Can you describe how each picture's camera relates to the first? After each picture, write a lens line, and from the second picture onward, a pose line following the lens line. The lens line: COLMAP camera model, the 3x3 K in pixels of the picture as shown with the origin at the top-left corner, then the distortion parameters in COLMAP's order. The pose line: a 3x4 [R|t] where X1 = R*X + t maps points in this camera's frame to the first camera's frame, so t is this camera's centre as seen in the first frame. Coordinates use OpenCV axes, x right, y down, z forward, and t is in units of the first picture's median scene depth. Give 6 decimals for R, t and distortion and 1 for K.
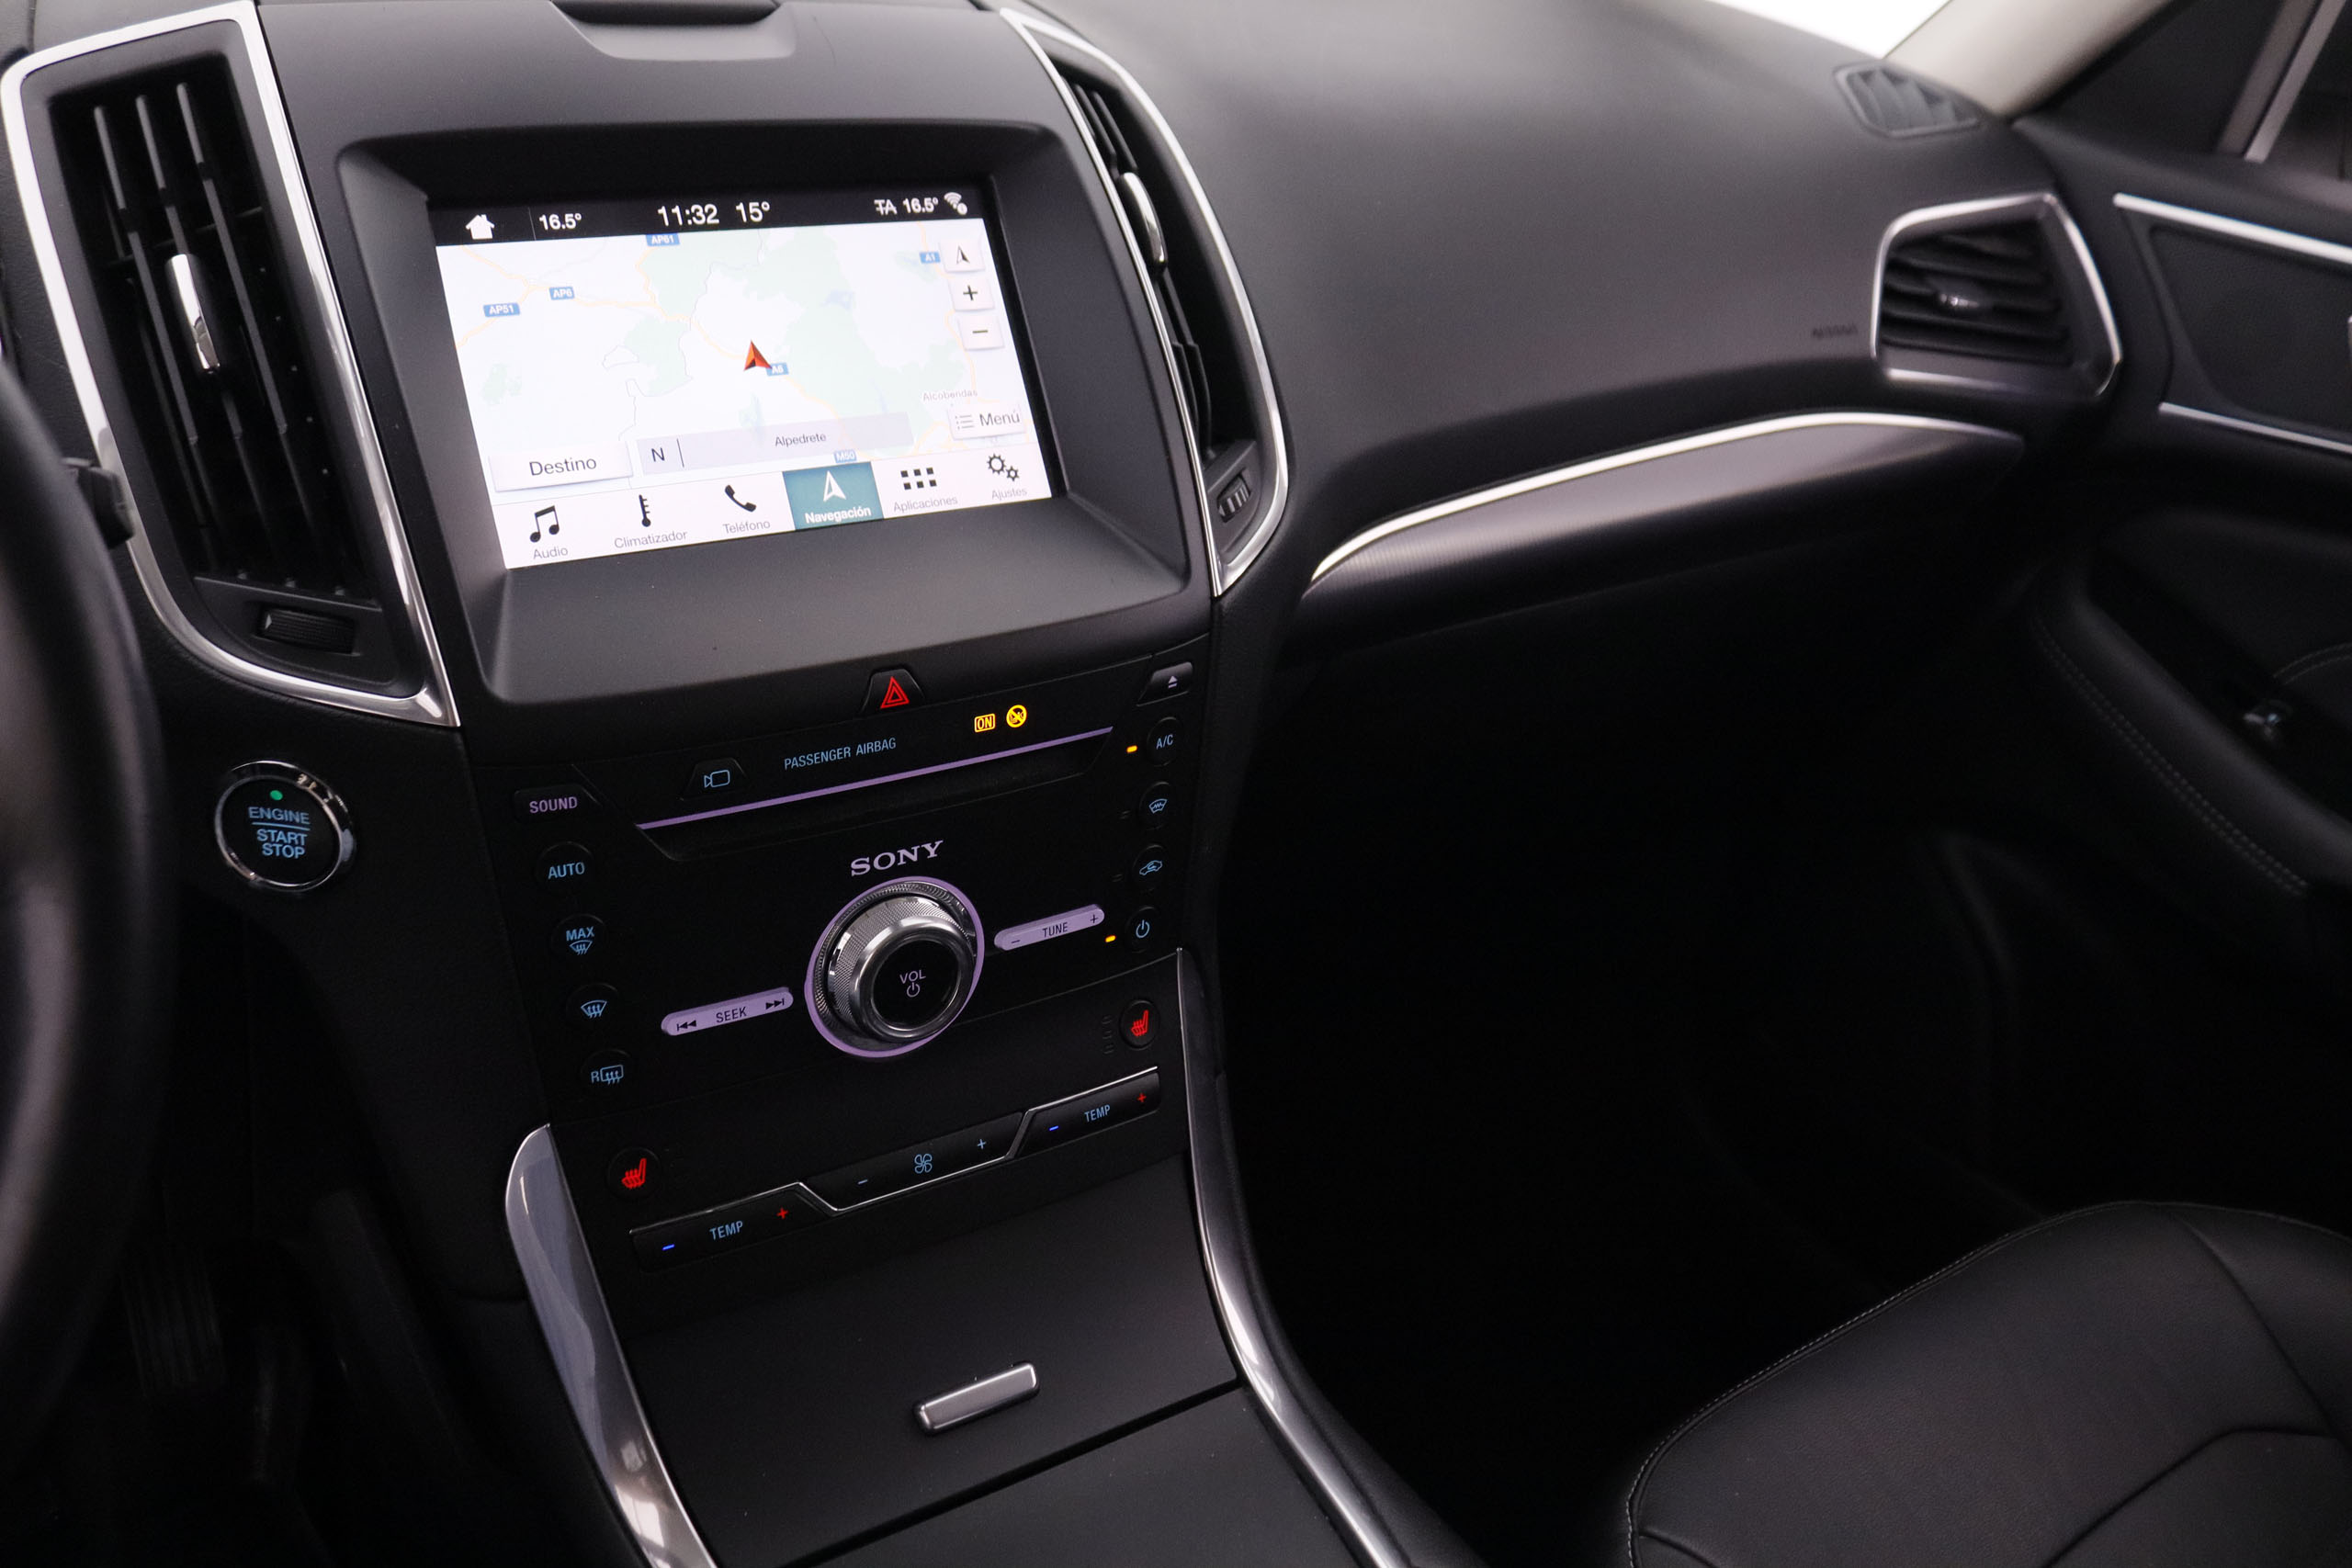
lens RADIAL K [[1818.5, 0, 1176.0], [0, 1818.5, 784.0], [0, 0, 1]] dist [-0.151921, 0.101908]
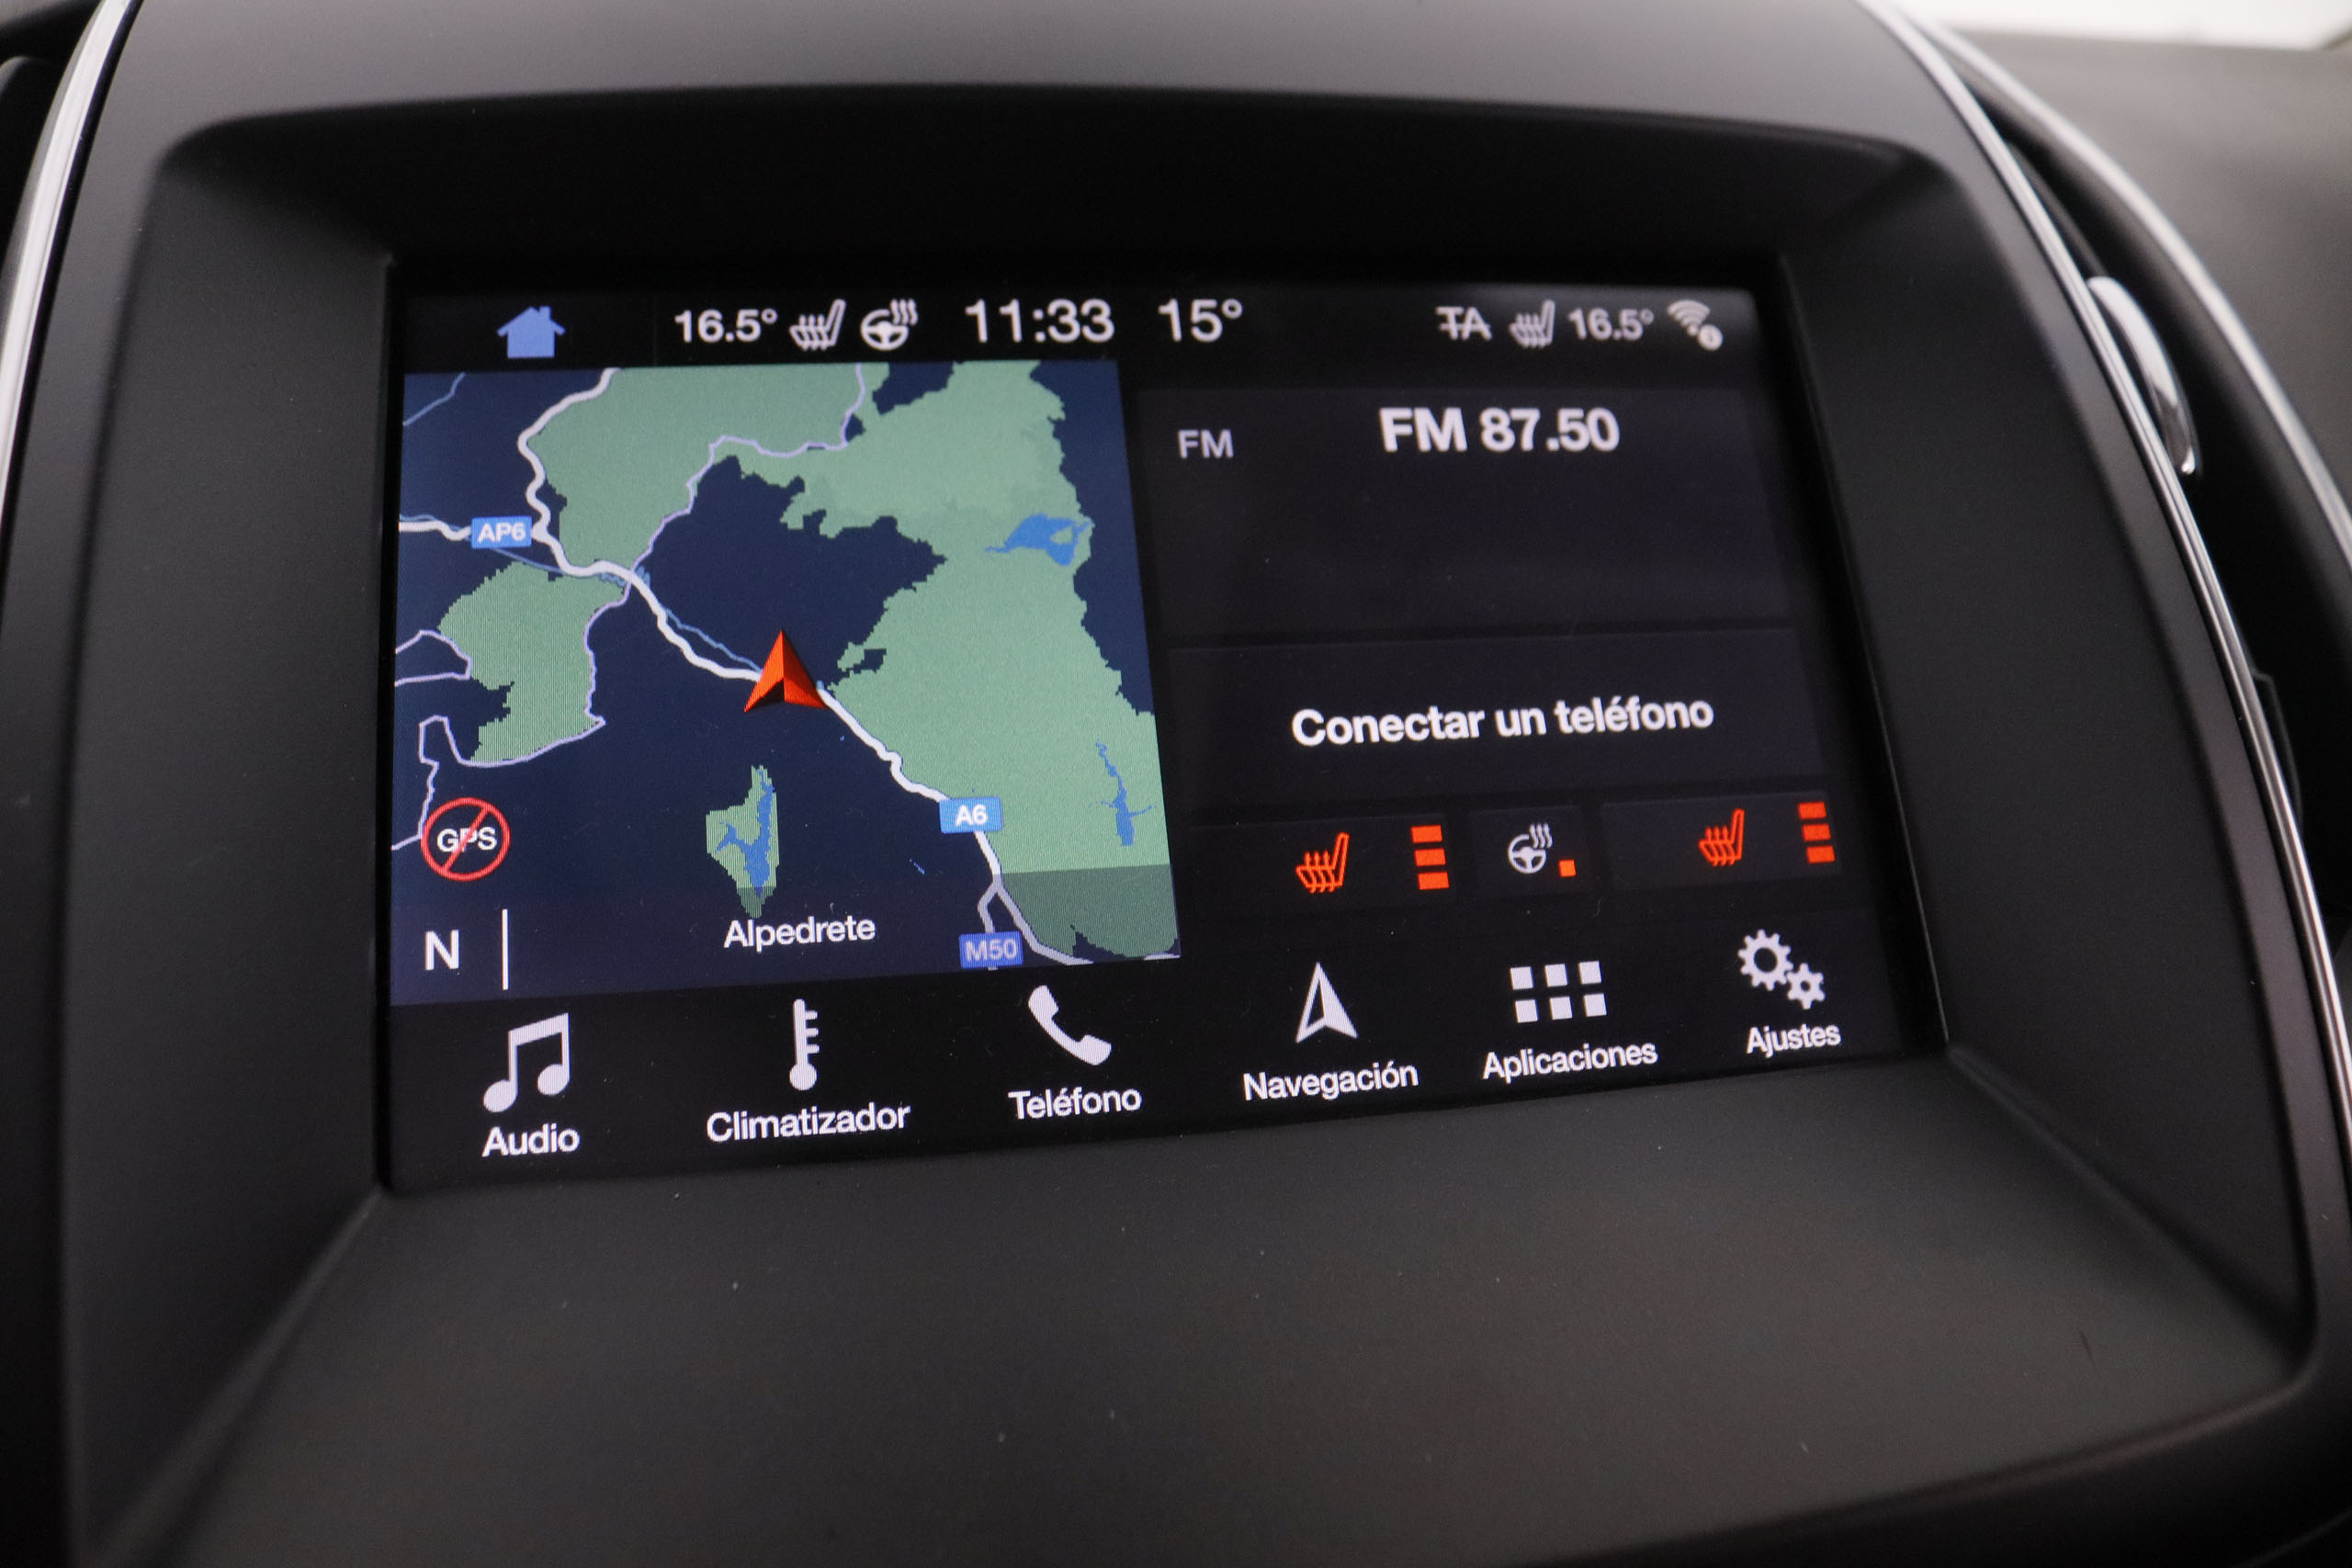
lens RADIAL K [[1905.1, 0, 1176.0], [0, 1905.1, 784.0], [0, 0, 1]] dist [-0.166061, 0.123155]
pose [[0.926859, 0.048371, -0.372281, -0.072331], [-0.113447, 0.981390, -0.154933, -0.145011], [0.357858, 0.185835, 0.915097, 0.612178]]
